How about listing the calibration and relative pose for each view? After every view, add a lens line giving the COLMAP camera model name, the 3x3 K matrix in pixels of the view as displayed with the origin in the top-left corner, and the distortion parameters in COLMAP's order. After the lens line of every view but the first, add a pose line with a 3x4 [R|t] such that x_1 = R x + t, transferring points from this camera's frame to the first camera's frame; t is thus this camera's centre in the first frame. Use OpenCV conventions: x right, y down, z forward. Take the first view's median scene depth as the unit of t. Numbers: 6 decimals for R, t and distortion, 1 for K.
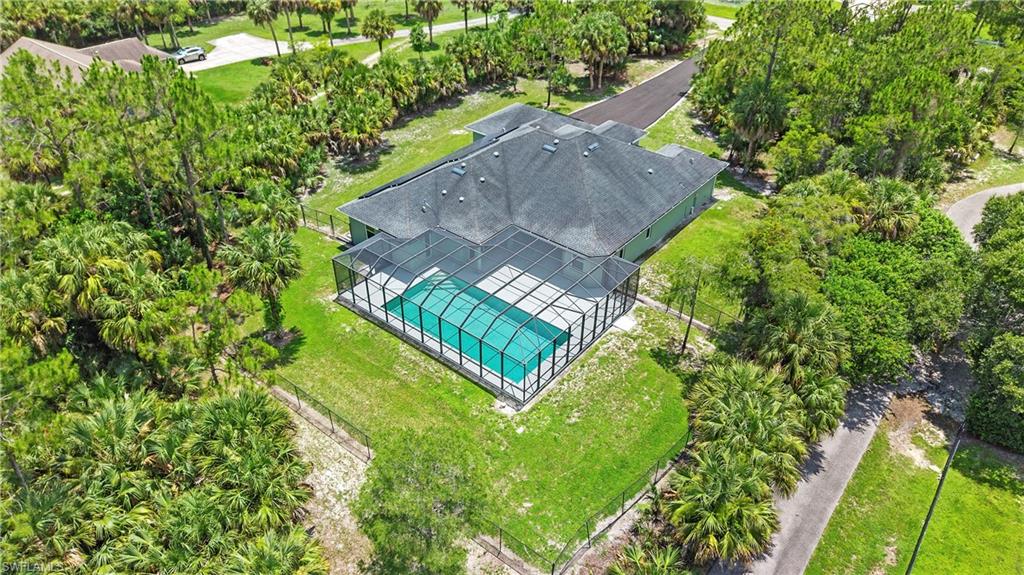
lens RADIAL K [[700.5, 0, 512.0], [0, 700.5, 287.5], [0, 0, 1]] dist [0.007241, 0.002729]
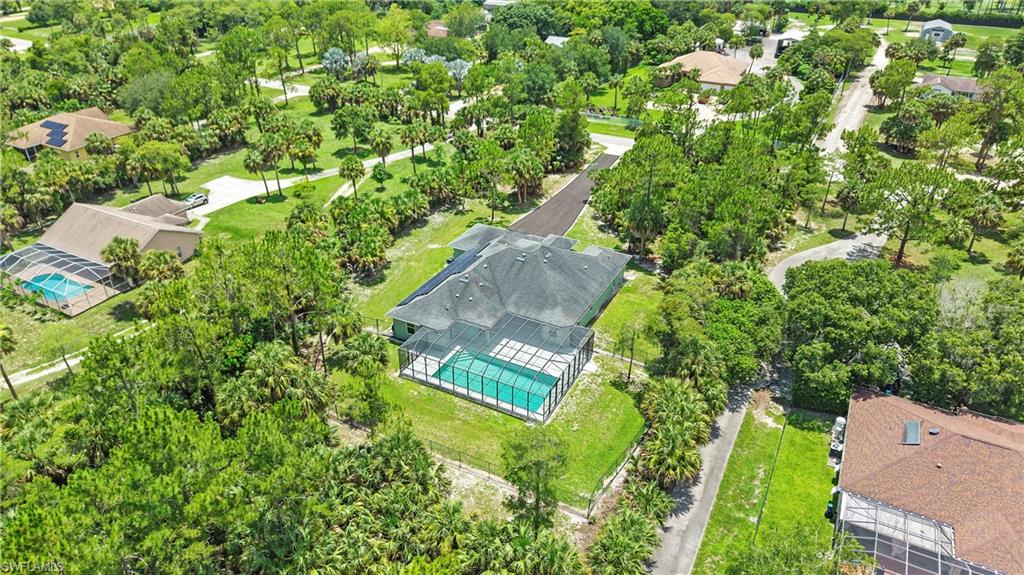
lens RADIAL K [[691.4, 0, 512.0], [0, 691.4, 287.5], [0, 0, 1]] dist [0.041153, -0.000834]
pose [[0.980803, -0.101809, 0.166313, -0.227930], [0.117776, 0.989033, -0.089126, -0.008263], [-0.155415, 0.107003, 0.982037, -0.474166]]
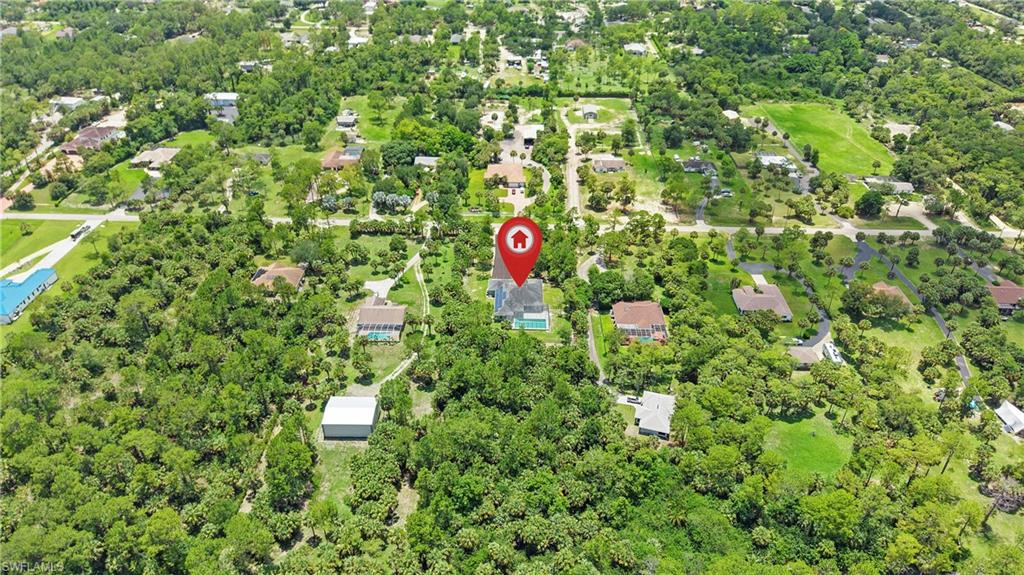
lens RADIAL K [[691.4, 0, 512.0], [0, 691.4, 287.5], [0, 0, 1]] dist [0.041153, -0.000834]
pose [[0.790319, -0.338420, 0.510753, -2.699636], [0.359142, 0.931266, 0.061325, -0.570948], [-0.496400, 0.134967, 0.857538, -3.485699]]
